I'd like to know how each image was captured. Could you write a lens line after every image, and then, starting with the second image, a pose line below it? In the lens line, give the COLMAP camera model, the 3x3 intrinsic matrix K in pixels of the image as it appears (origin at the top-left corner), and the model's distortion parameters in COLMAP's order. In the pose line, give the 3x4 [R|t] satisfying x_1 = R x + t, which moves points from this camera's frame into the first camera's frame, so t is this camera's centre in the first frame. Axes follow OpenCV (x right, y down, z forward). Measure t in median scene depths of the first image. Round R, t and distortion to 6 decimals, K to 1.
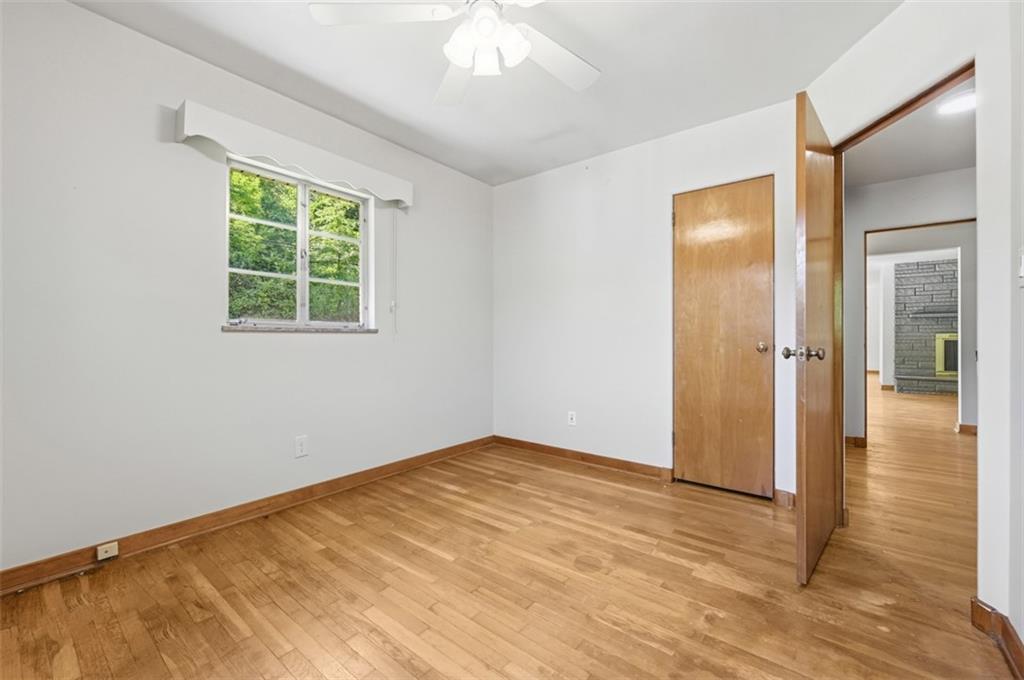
lens RADIAL K [[415.1, 0, 513.0], [0, 415.1, 337.3], [0, 0, 1]] dist [0.000434, -0.000211]
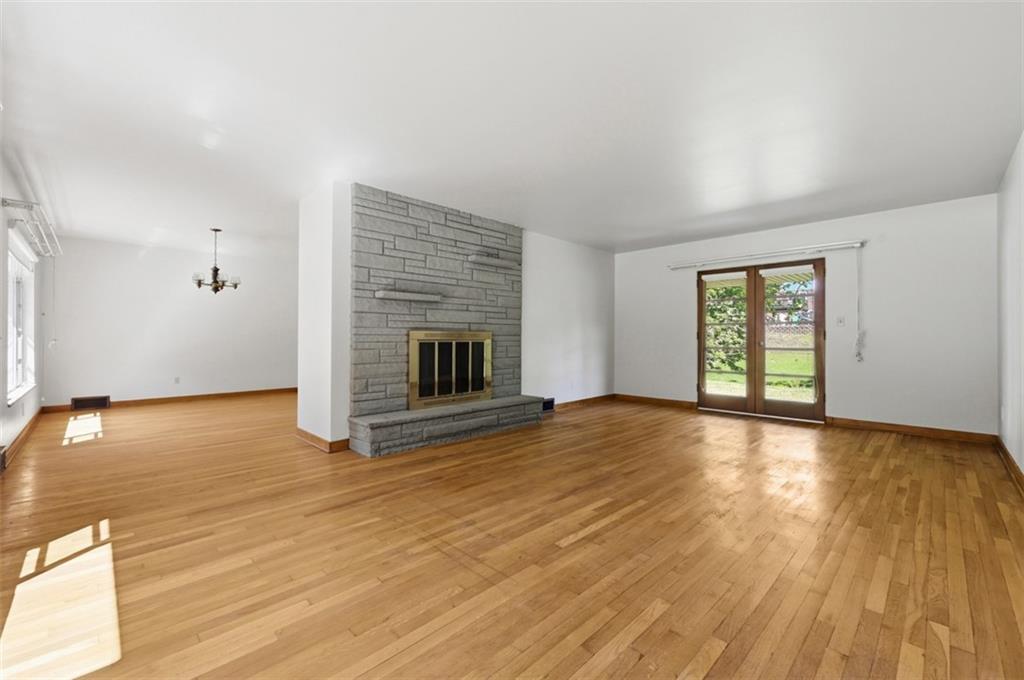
lens RADIAL K [[415.1, 0, 513.1], [0, 415.1, 337.4], [0, 0, 1]] dist [0.000434, -0.000211]
pose [[0.117908, 0.005422, 0.993010, 0.493887], [-0.004949, 0.999976, -0.004872, 0.002008], [-0.993012, -0.004340, 0.117932, 0.799214]]
